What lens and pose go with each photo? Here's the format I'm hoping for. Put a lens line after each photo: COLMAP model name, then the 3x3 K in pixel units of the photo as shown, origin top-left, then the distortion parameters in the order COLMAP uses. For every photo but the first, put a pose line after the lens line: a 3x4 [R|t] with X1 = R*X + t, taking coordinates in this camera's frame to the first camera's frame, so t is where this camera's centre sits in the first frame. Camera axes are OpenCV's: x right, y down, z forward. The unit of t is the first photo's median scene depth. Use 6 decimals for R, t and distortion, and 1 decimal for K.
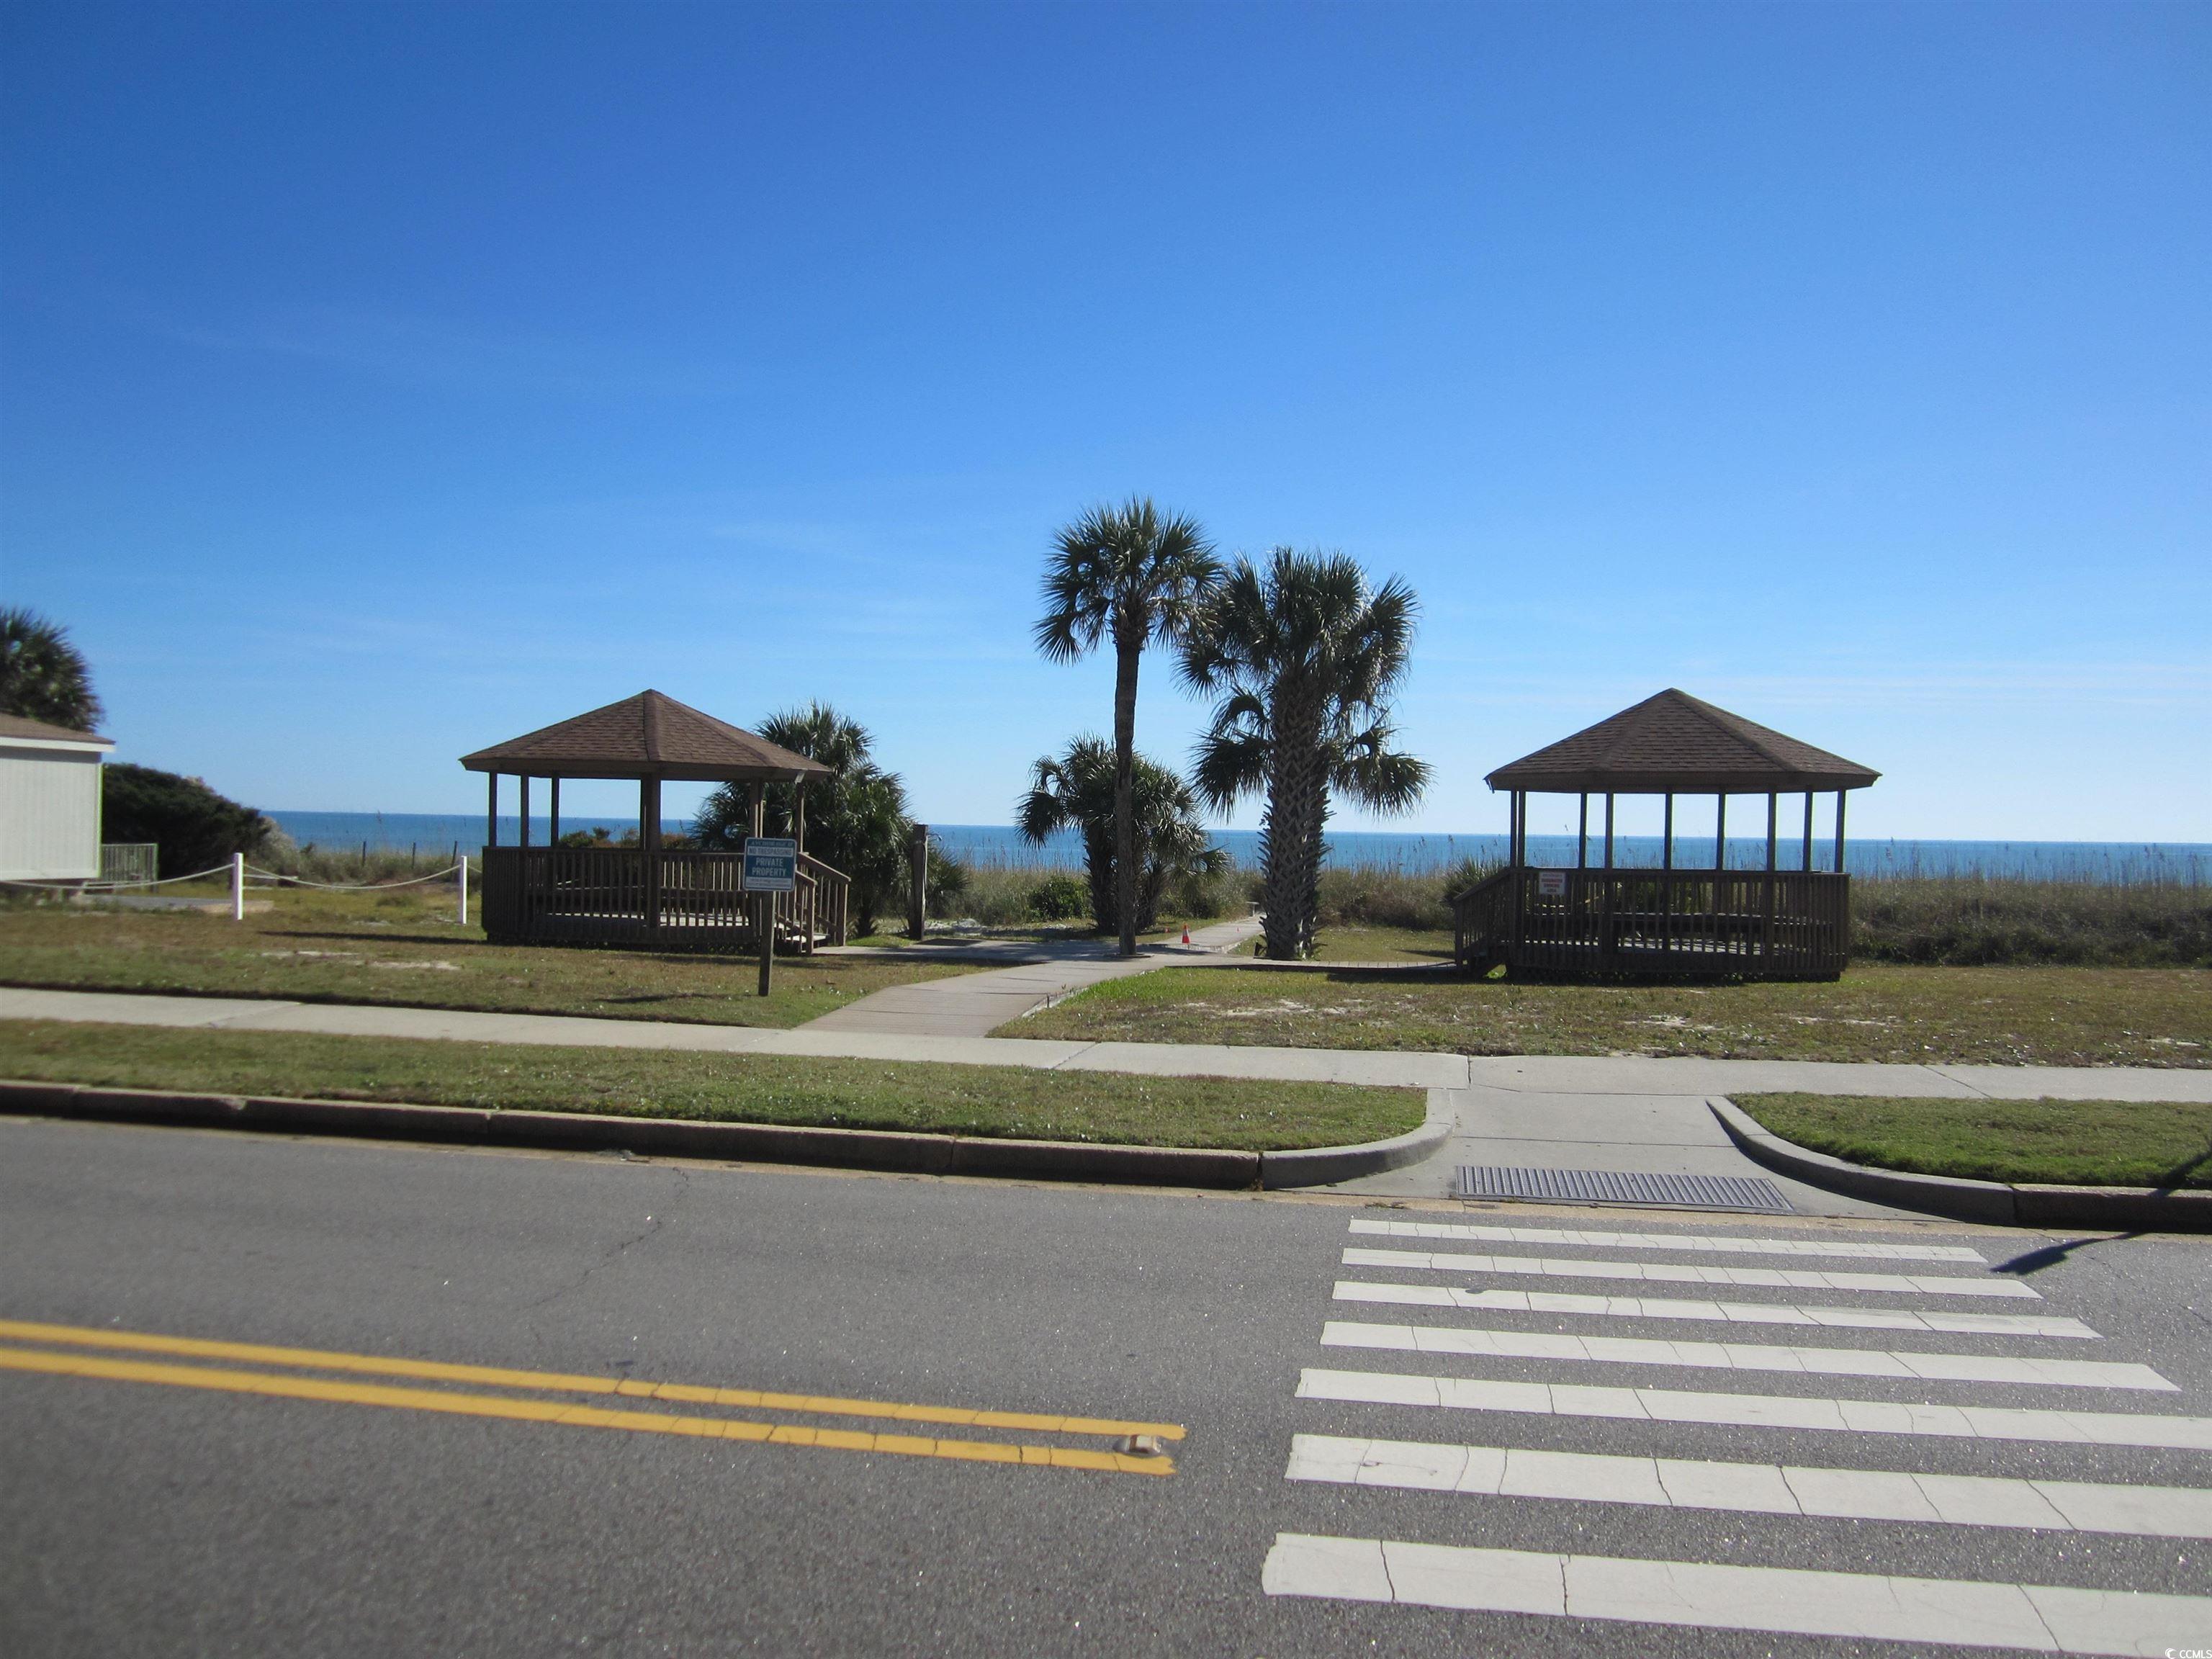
lens RADIAL K [[1785.3, 0, 1105.2], [0, 1785.3, 836.5], [0, 0, 1]] dist [0.004464, 0.002736]
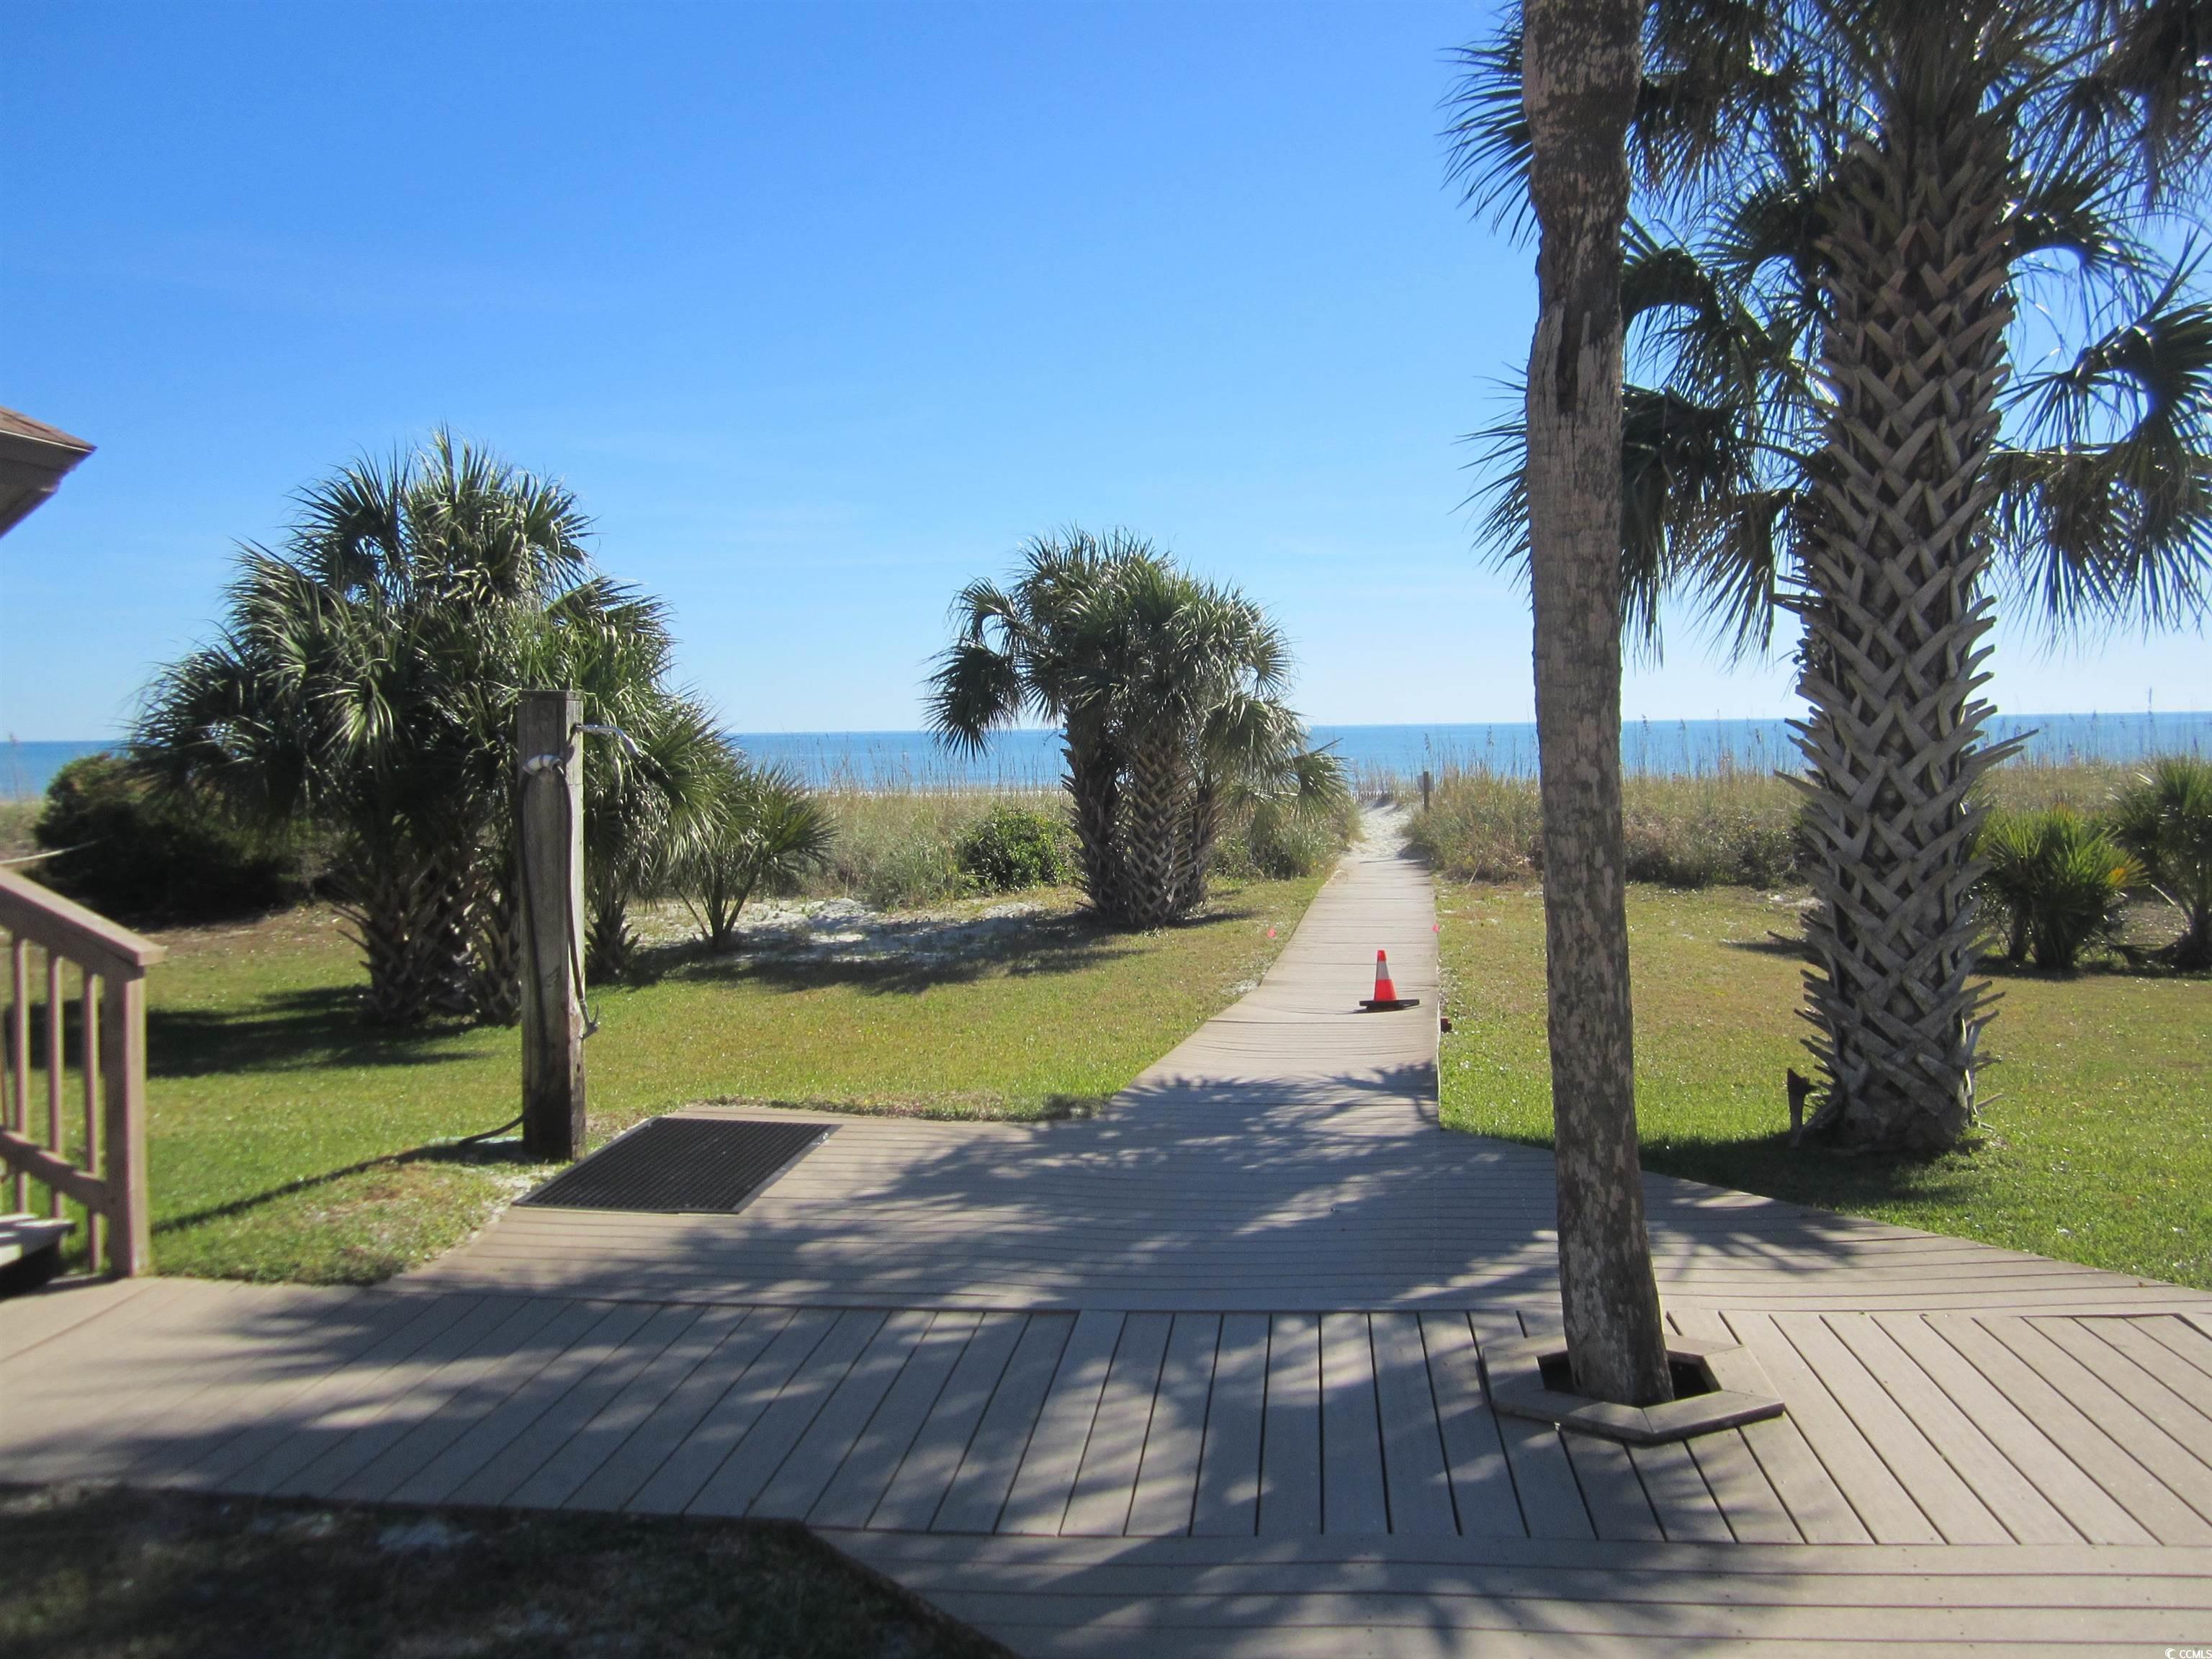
lens RADIAL K [[1785.3, 0, 1103.5], [0, 1785.3, 819.8], [0, 0, 1]] dist [0.004464, 0.002736]
pose [[0.998246, -0.033806, 0.048606, -0.025555], [0.031501, 0.998377, 0.047439, 0.001193], [-0.050131, -0.045825, 0.997691, 0.490267]]
